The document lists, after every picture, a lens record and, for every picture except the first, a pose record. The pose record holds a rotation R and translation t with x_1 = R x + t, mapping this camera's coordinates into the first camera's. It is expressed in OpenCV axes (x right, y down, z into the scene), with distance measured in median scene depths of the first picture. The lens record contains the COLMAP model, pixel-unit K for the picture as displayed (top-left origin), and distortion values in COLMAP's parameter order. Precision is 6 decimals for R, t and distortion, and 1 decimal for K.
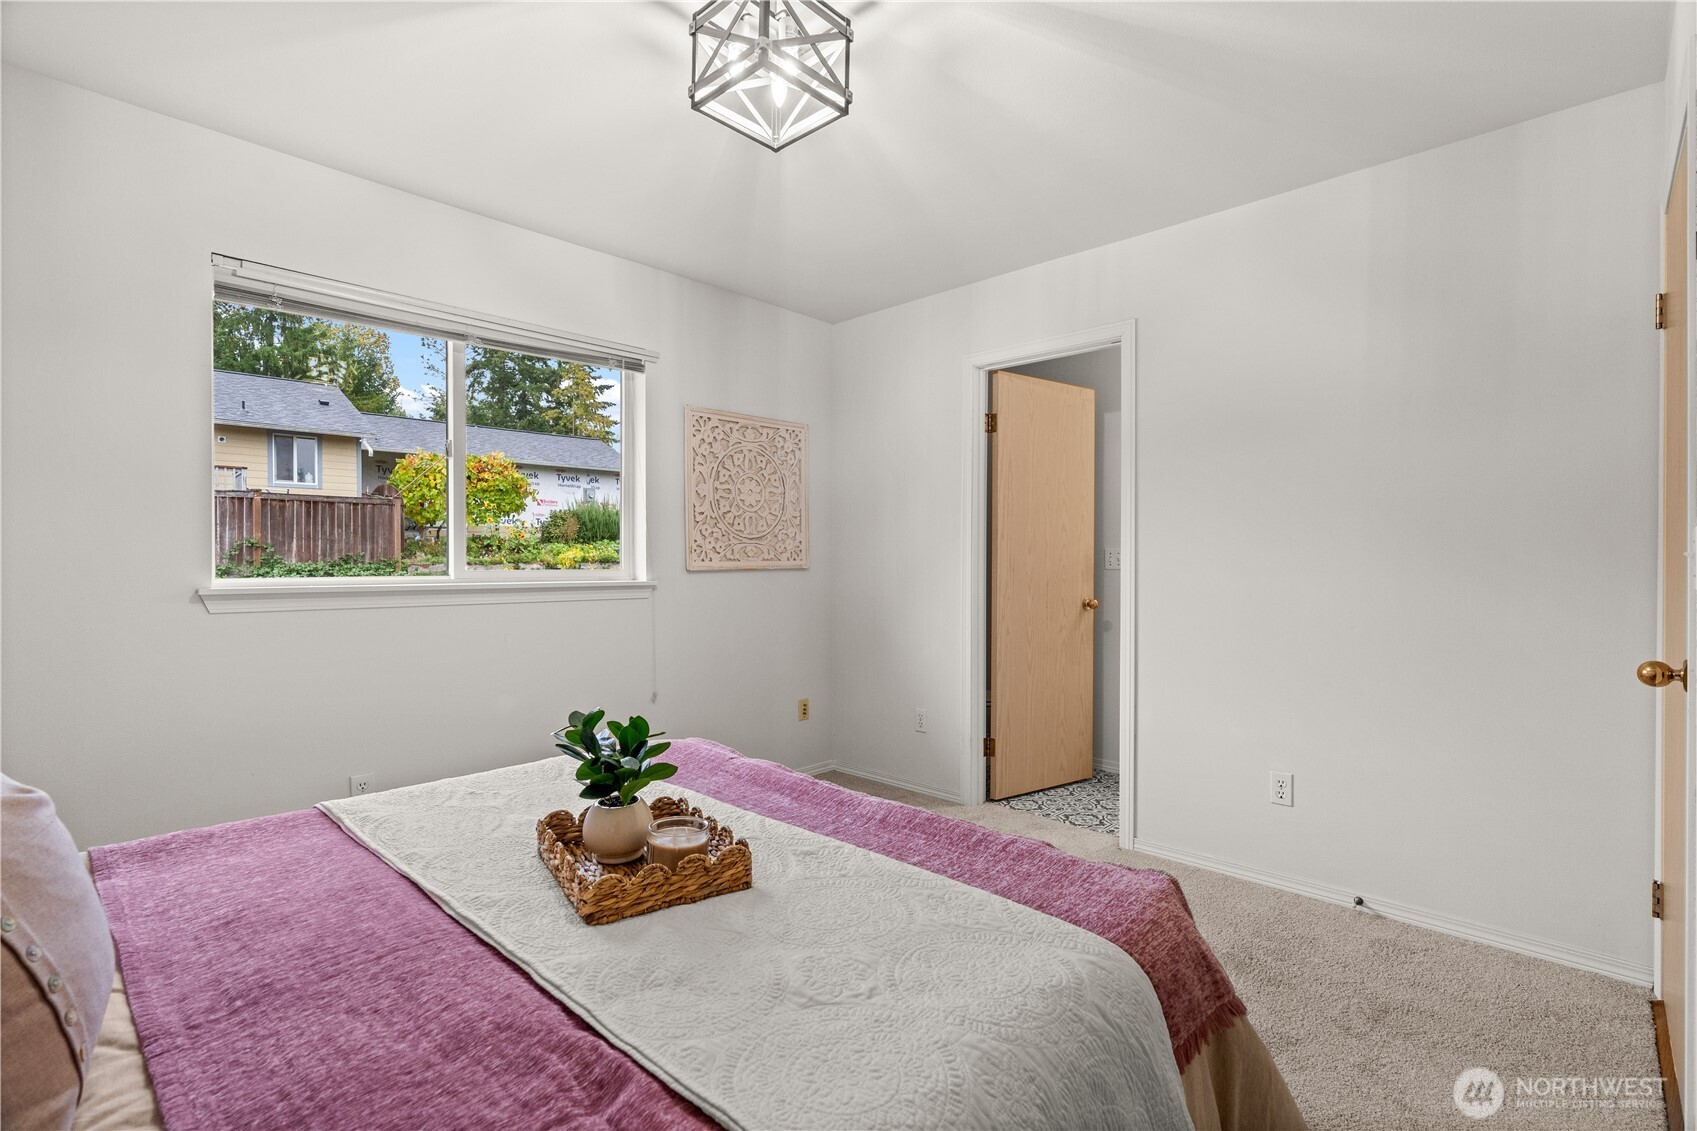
lens RADIAL K [[789.2, 0, 852.9], [0, 789.2, 571.6], [0, 0, 1]] dist [-0.001559, 0.001004]
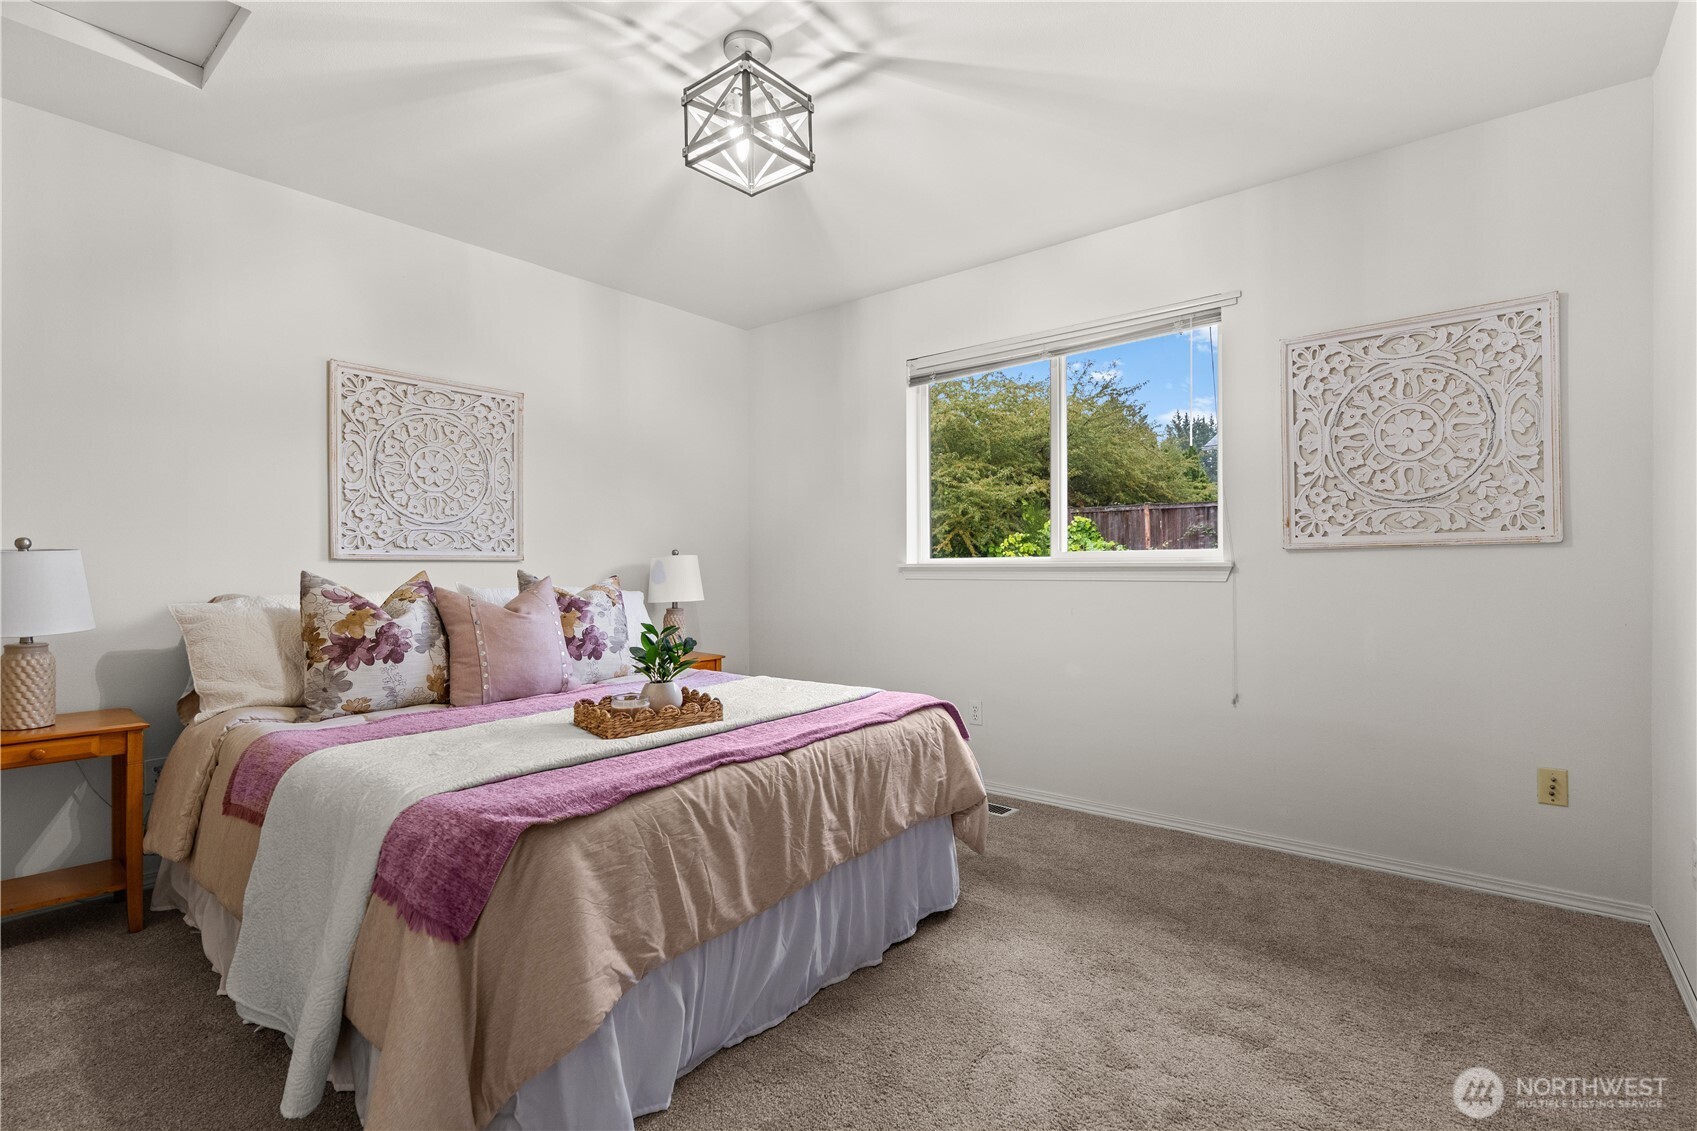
lens RADIAL K [[772.8, 0, 864.4], [0, 772.8, 578.2], [0, 0, 1]] dist [-0.003346, 0.000560]
pose [[0.088301, 0.015240, -0.995977, 0.505230], [-0.002644, 0.999883, 0.015065, 0.016674], [0.996090, 0.001303, 0.088331, 0.493670]]
